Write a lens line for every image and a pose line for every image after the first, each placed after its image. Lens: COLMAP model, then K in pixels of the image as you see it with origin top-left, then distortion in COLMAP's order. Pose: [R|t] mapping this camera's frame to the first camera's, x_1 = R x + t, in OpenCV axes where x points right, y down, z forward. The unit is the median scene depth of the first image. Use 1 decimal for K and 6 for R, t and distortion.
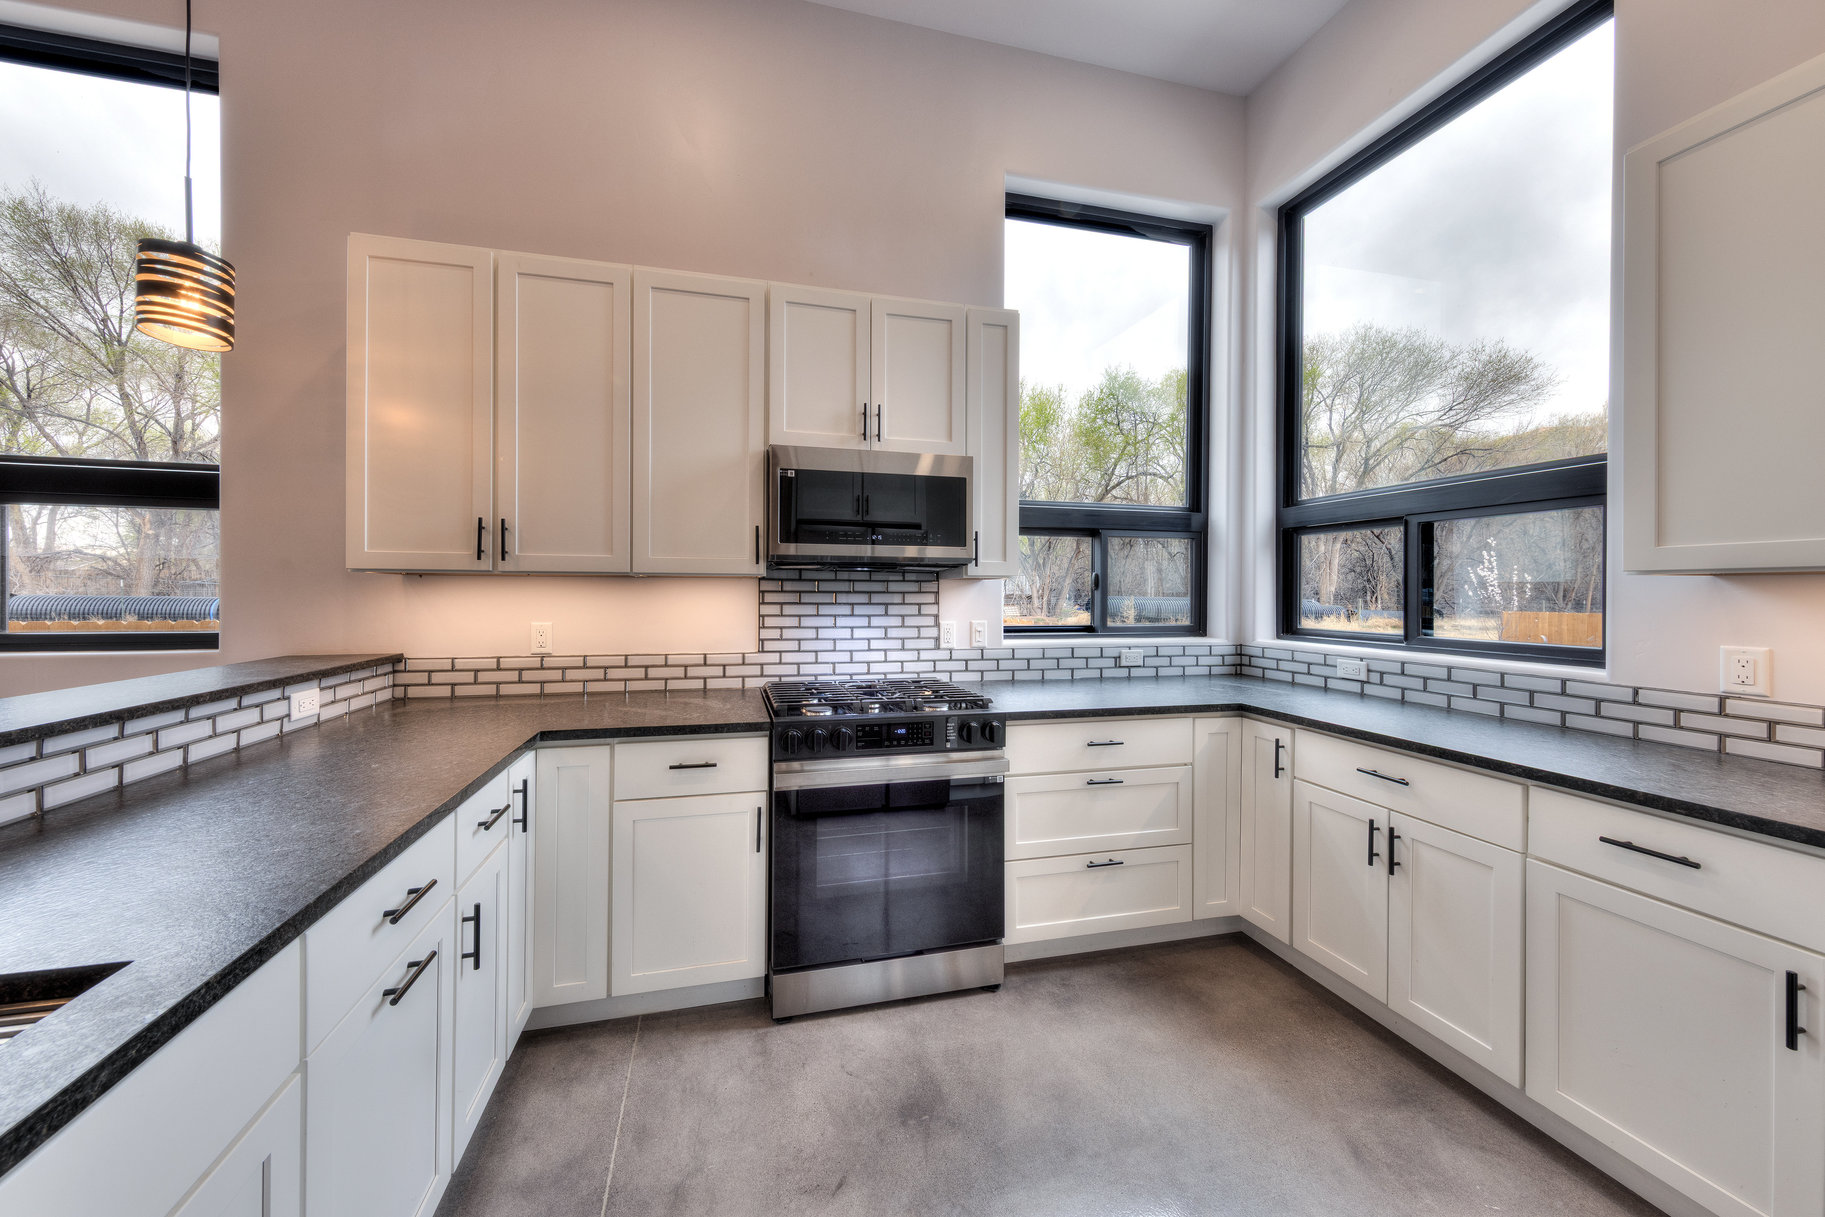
lens RADIAL K [[603.5, 0, 849.1], [0, 603.5, 593.5], [0, 0, 1]] dist [0.011130, -0.000024]
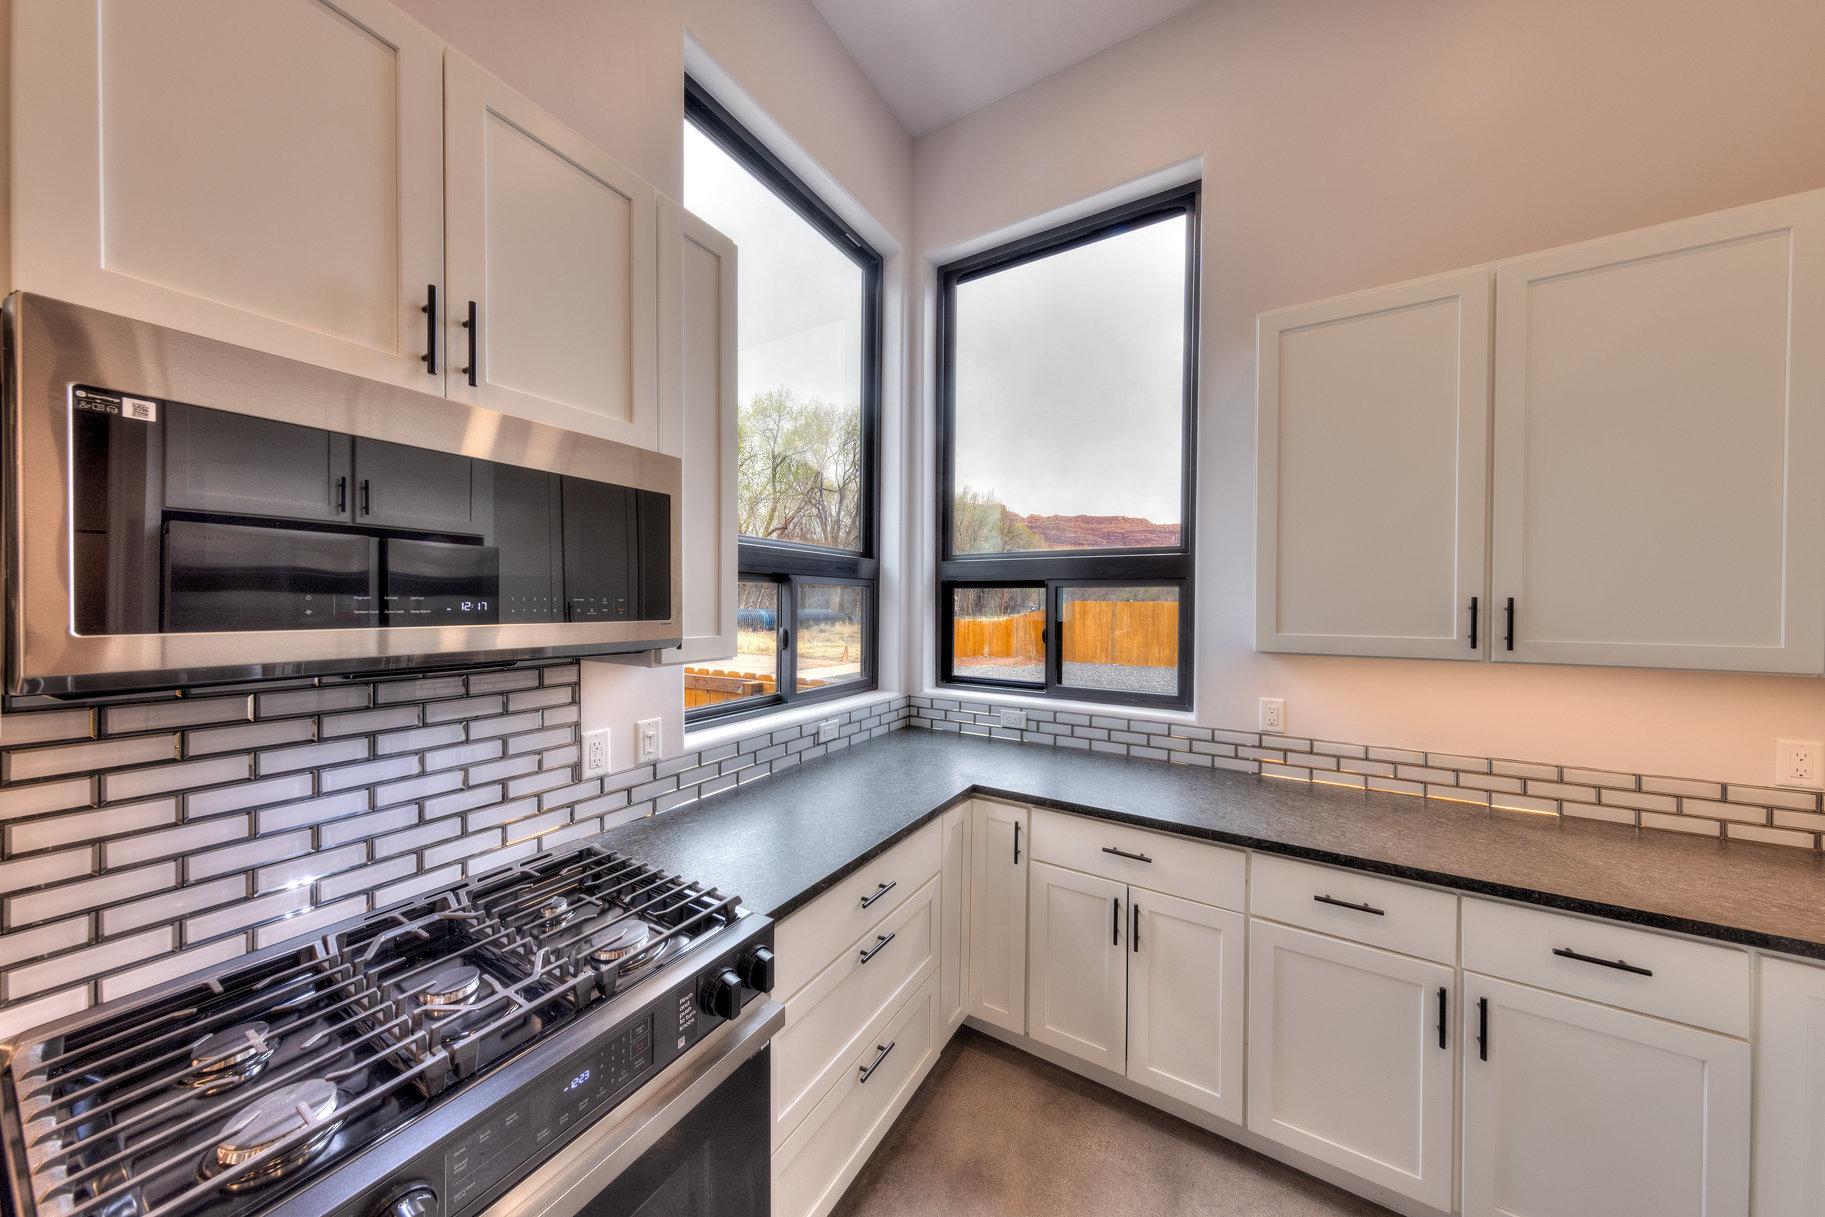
lens RADIAL K [[572.3, 0, 917.8], [0, 572.3, 605.2], [0, 0, 1]] dist [0.000993, 0.000014]
pose [[0.675177, -0.008862, 0.737602, -0.041590], [0.003260, 0.999954, 0.009030, -0.099108], [-0.737648, -0.003692, 0.675175, 0.501140]]
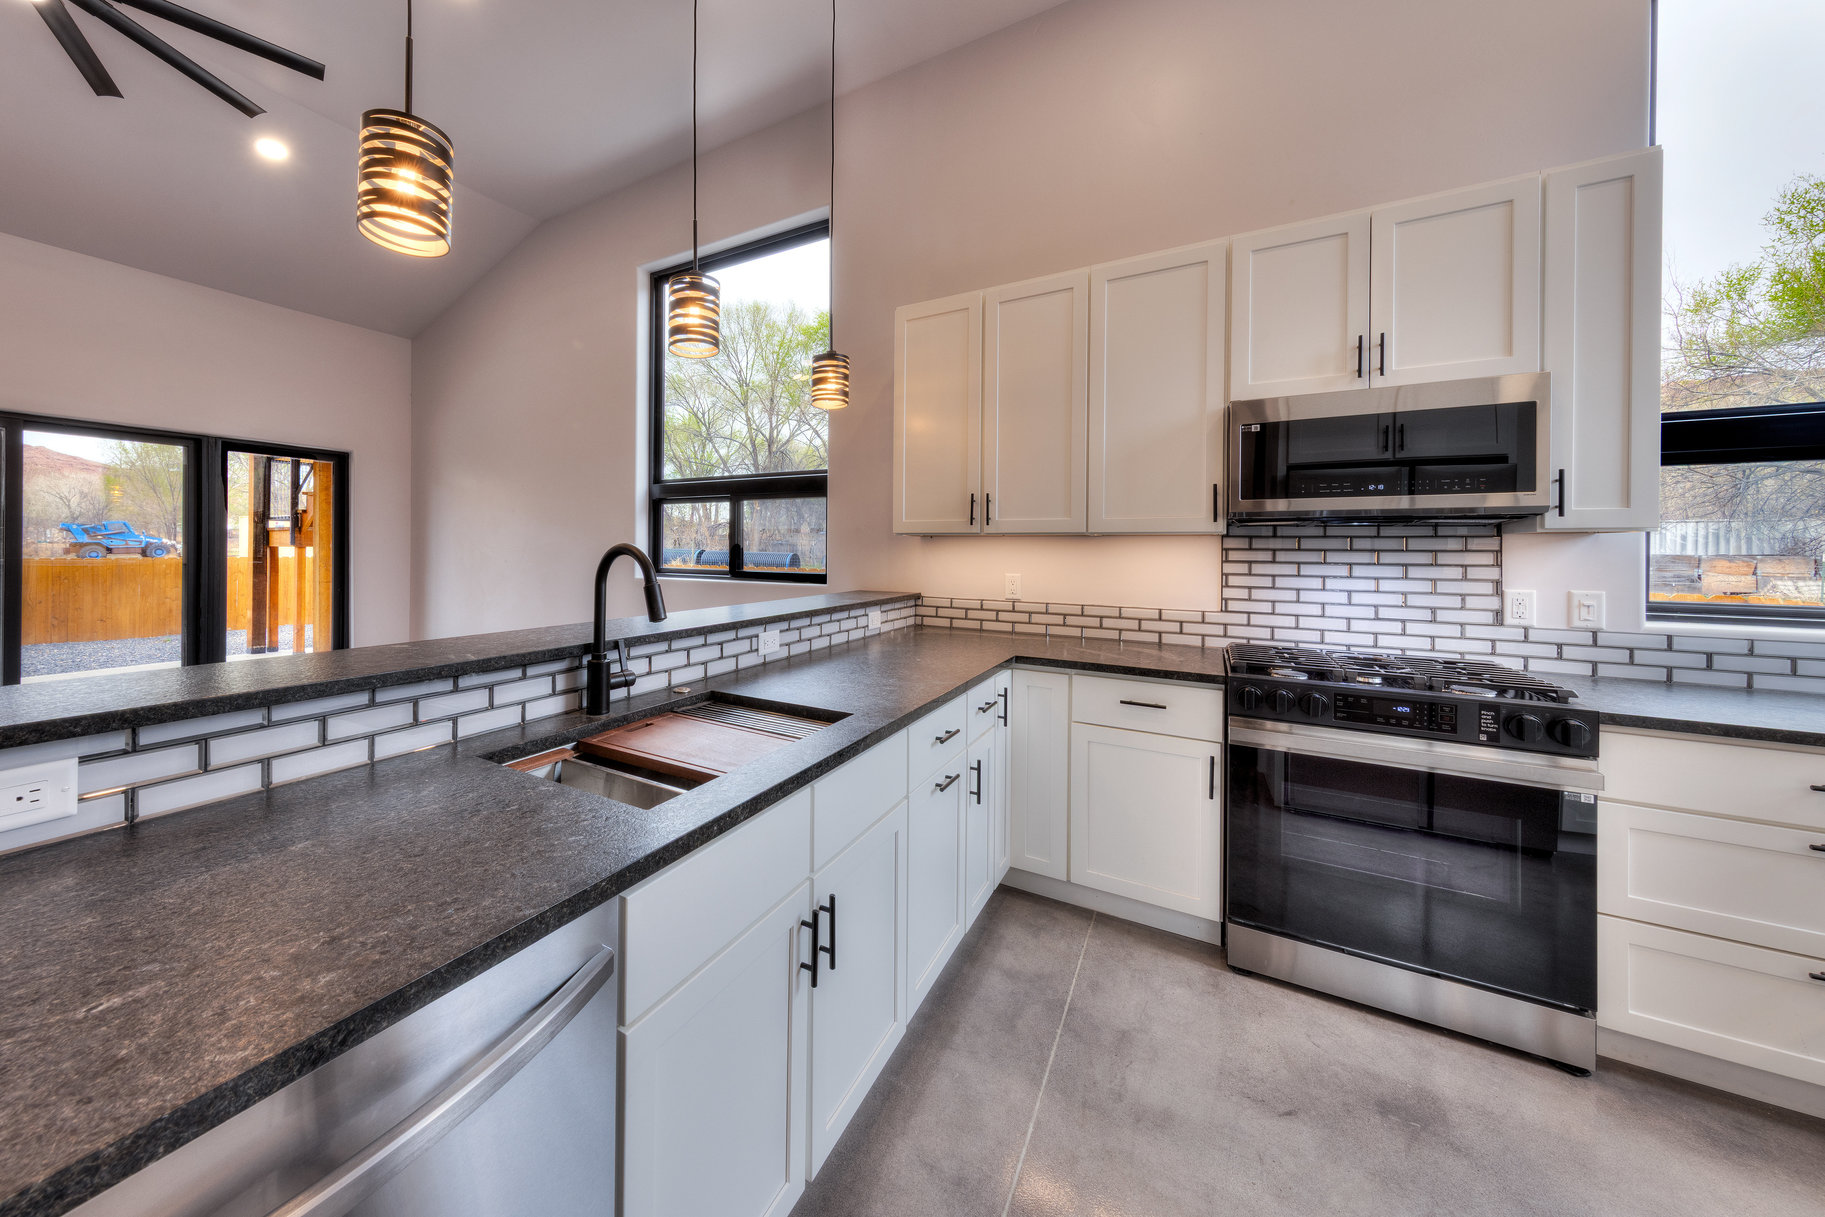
lens RADIAL K [[626.6, 0, 812.7], [0, 626.6, 546.4], [0, 0, 1]] dist [-0.000063, -0.000104]
pose [[0.721988, -0.000624, -0.691905, 0.084885], [-0.005107, 0.999968, -0.006231, 0.001814], [0.691886, 0.008032, 0.721962, -0.215830]]
